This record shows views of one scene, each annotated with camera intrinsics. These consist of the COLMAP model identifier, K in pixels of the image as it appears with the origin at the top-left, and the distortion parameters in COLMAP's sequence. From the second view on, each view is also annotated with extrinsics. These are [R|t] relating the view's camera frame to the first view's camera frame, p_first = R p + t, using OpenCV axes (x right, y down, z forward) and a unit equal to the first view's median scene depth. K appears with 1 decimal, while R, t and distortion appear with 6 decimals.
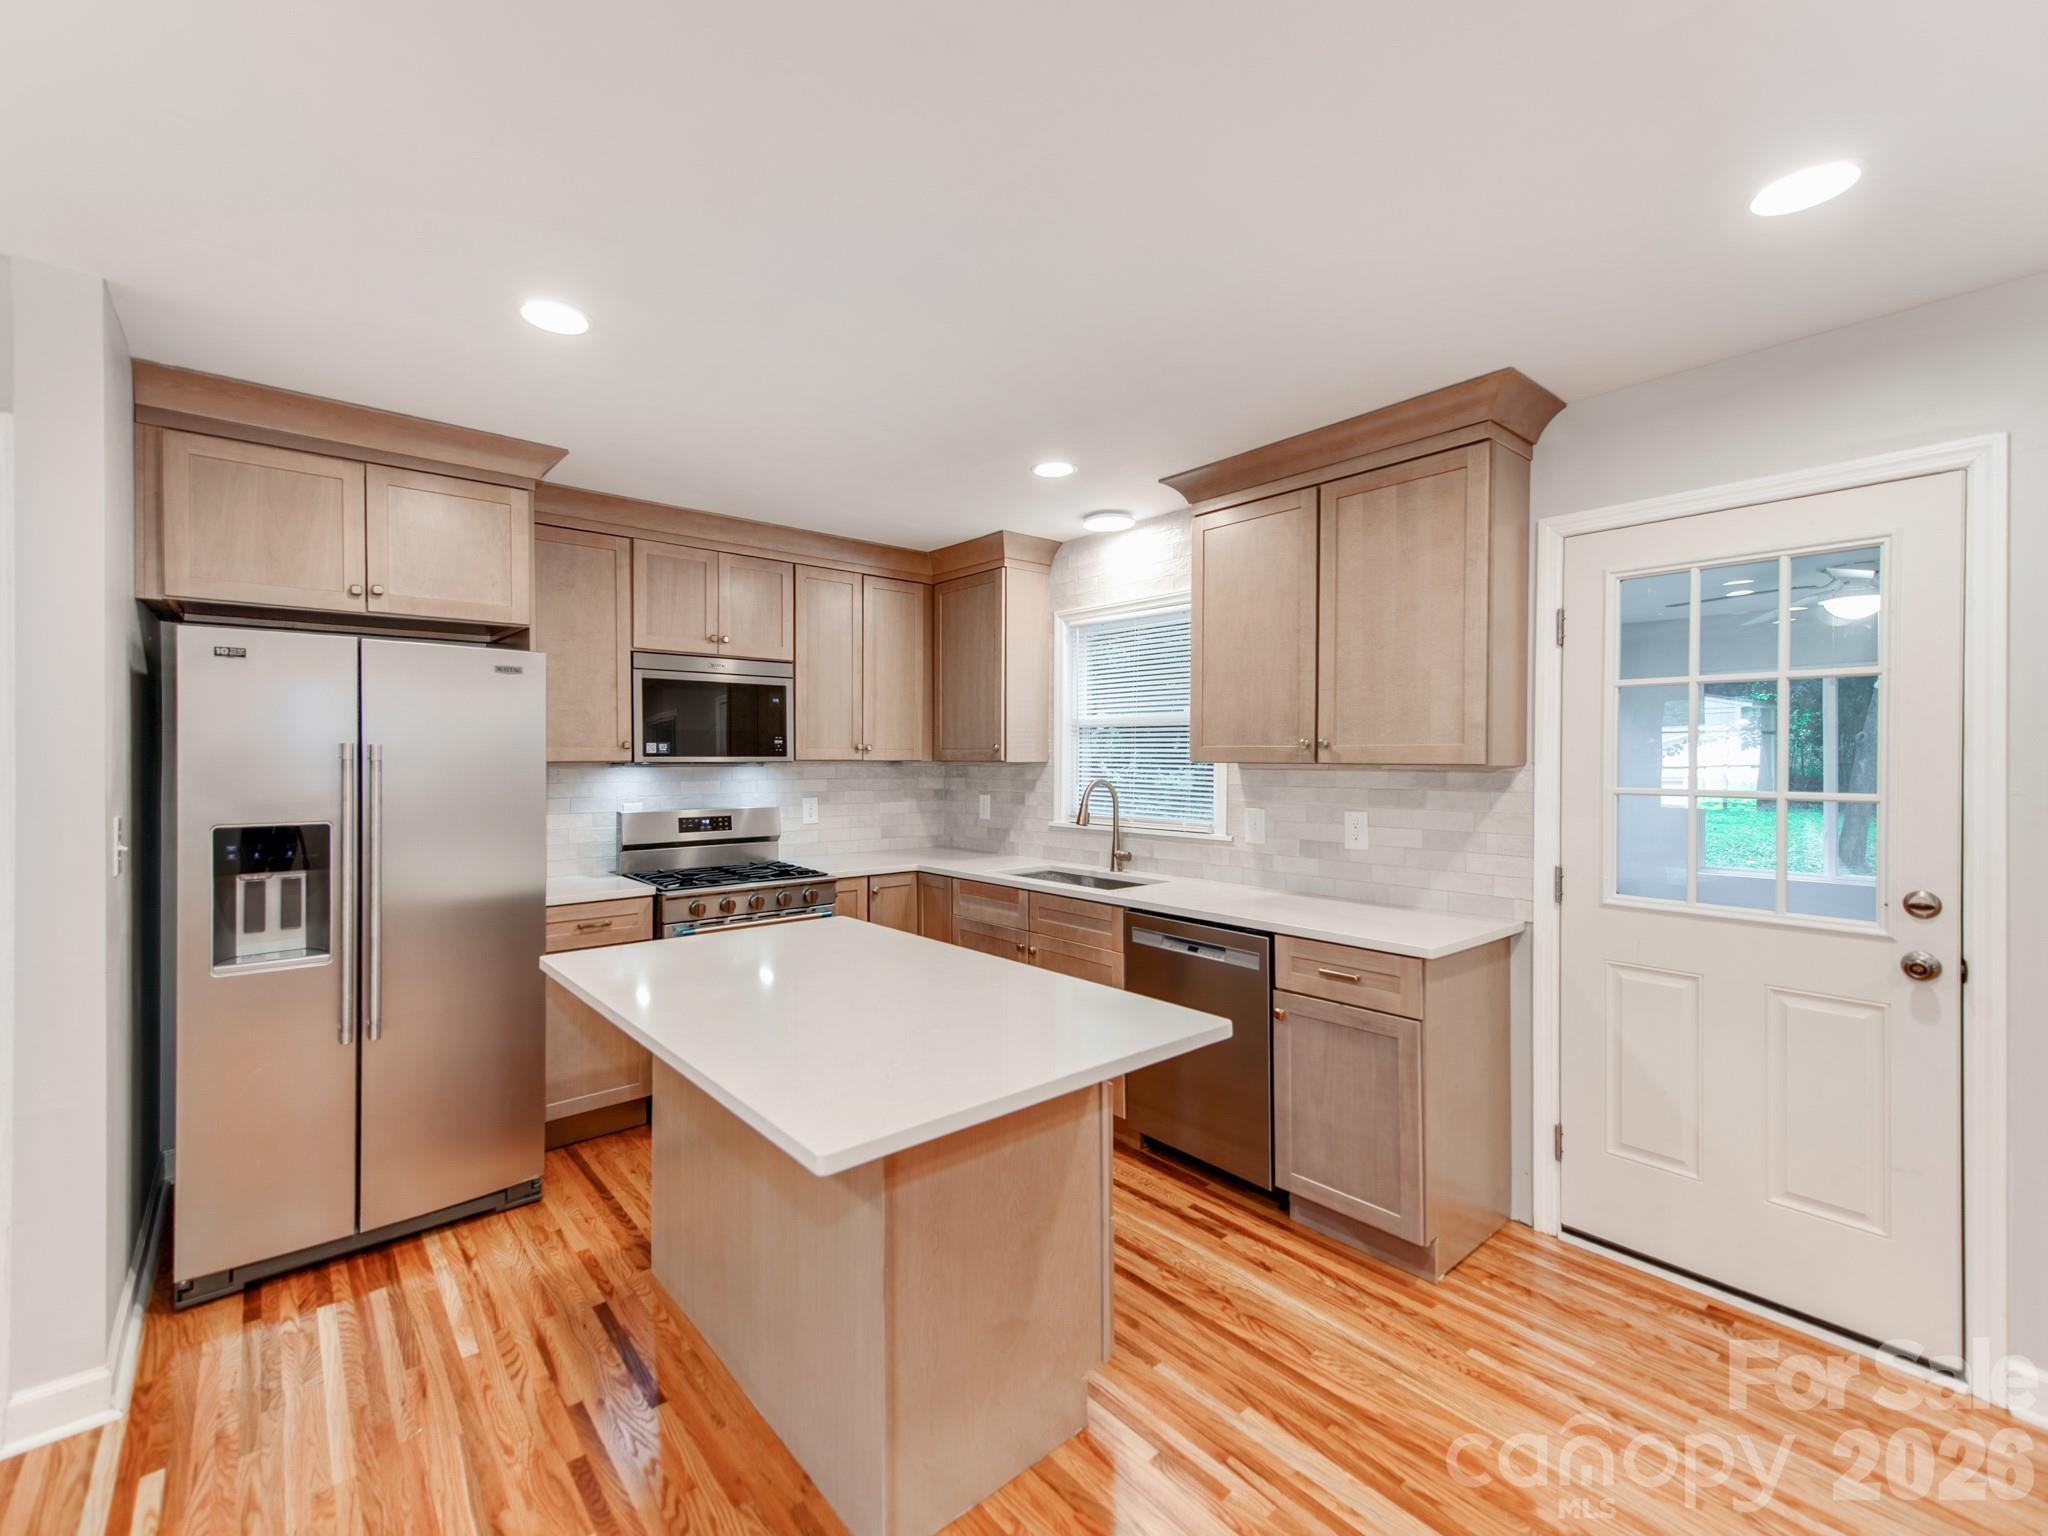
lens RADIAL K [[854.0, 0, 990.9], [0, 854.0, 754.0], [0, 0, 1]] dist [0.019586, -0.000476]
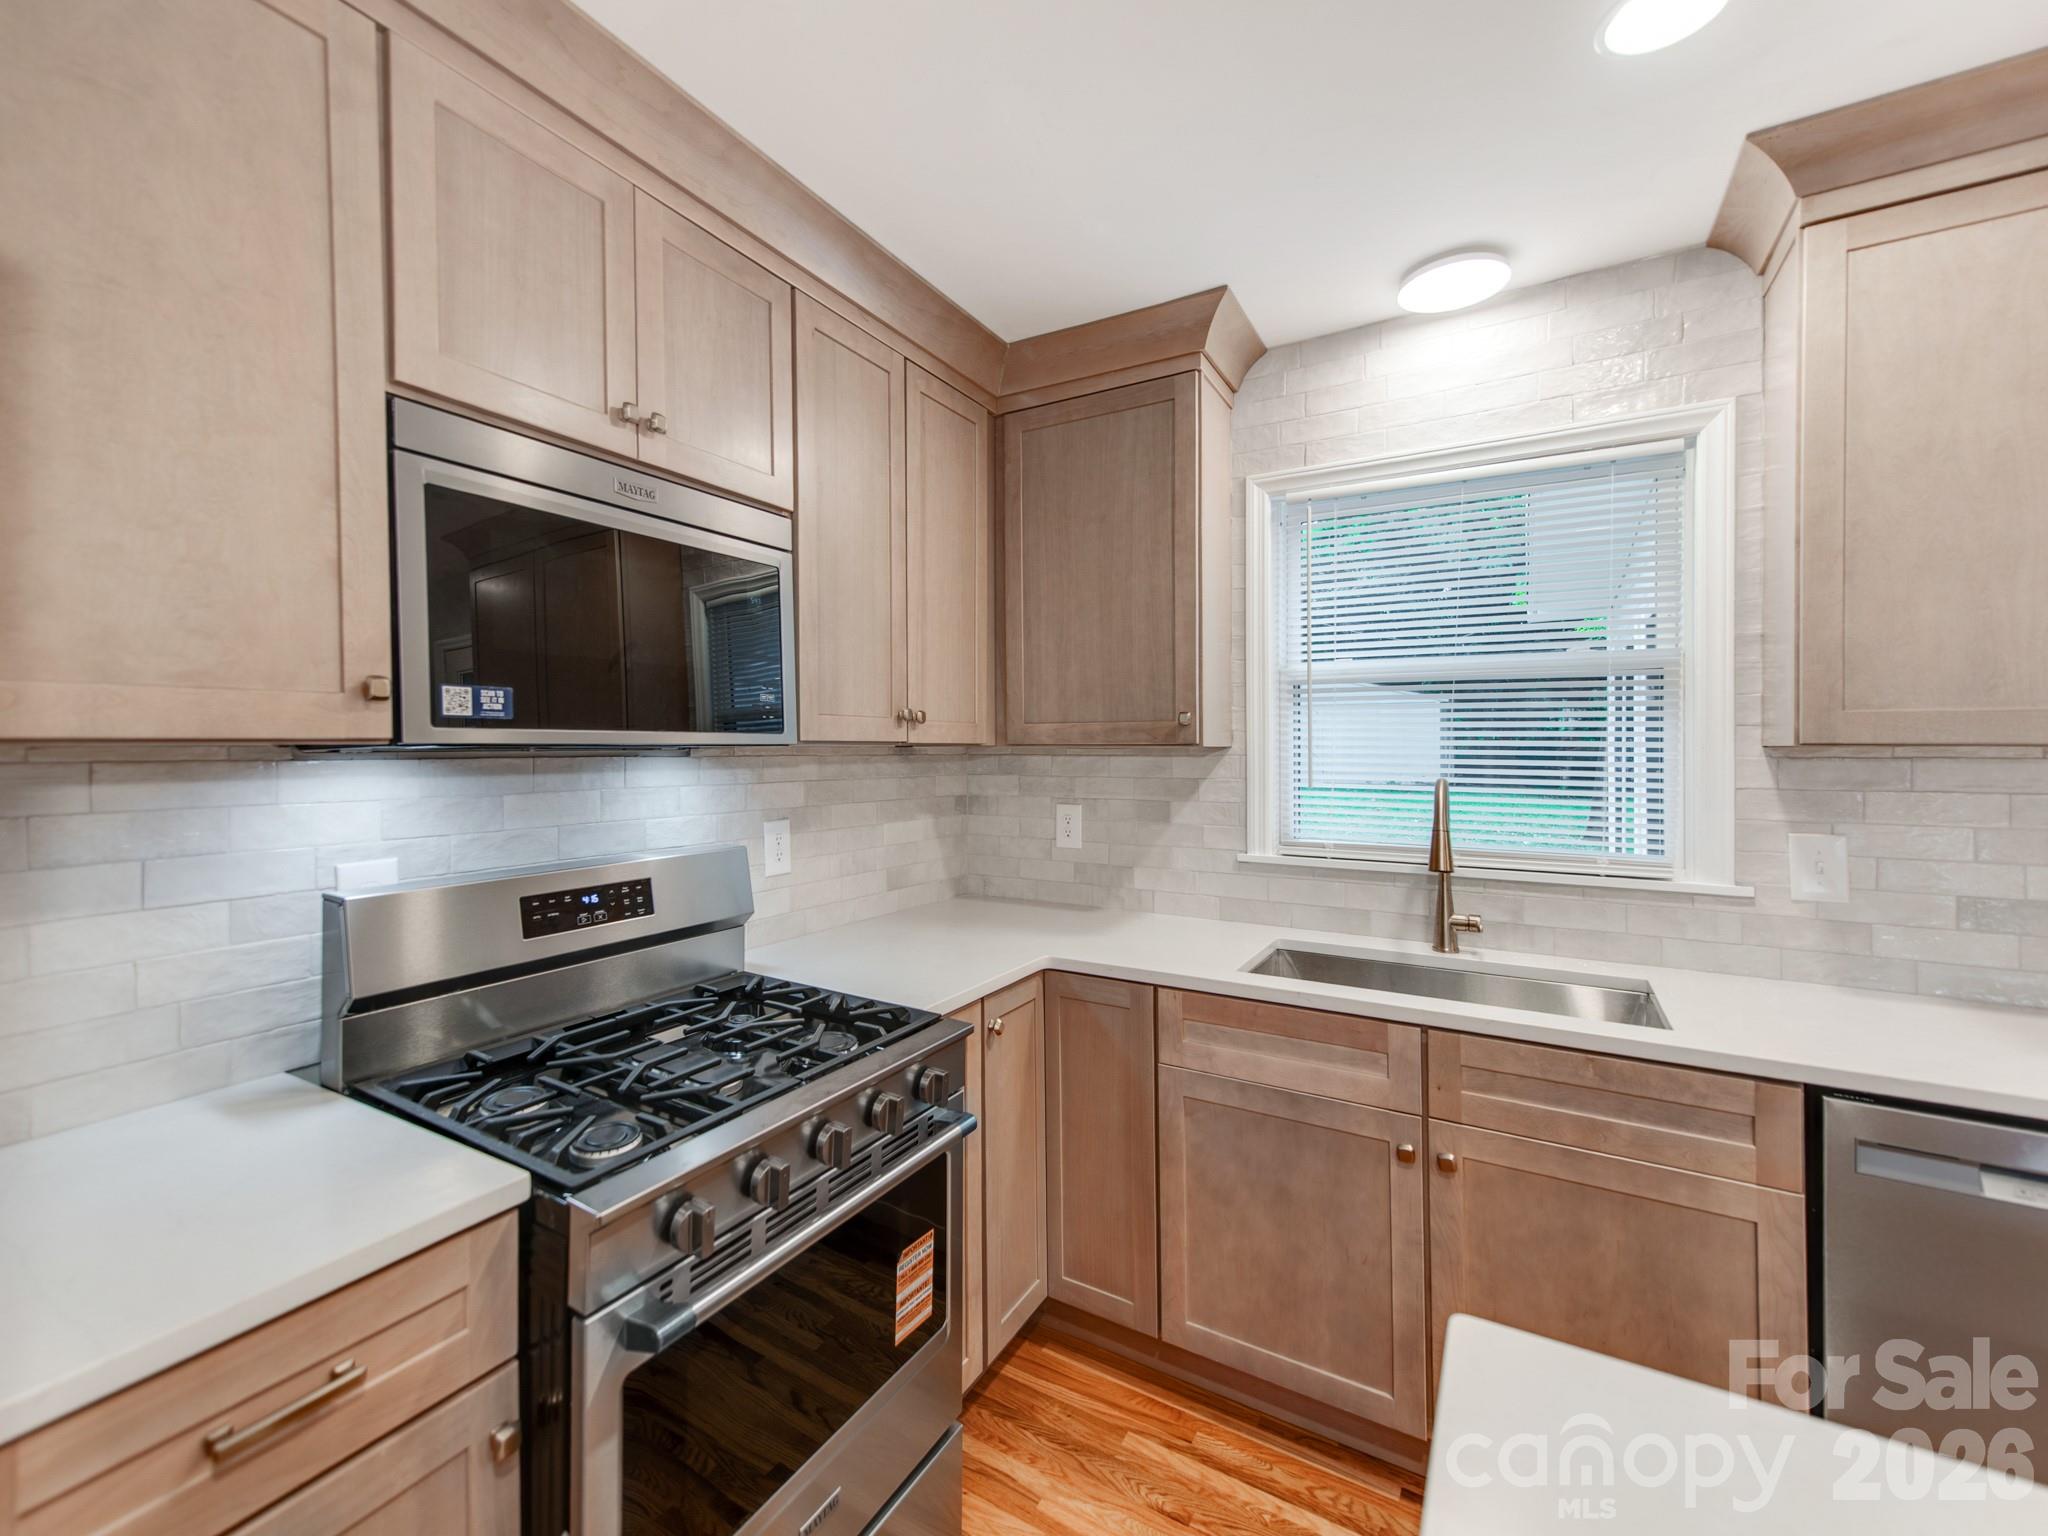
lens RADIAL K [[854.0, 0, 990.9], [0, 854.0, 754.0], [0, 0, 1]] dist [0.019586, -0.000476]
pose [[0.945650, -0.002625, 0.325175, -0.295880], [-0.001327, 0.999928, 0.011931, 0.008785], [-0.325183, -0.011714, 0.945579, 0.591240]]
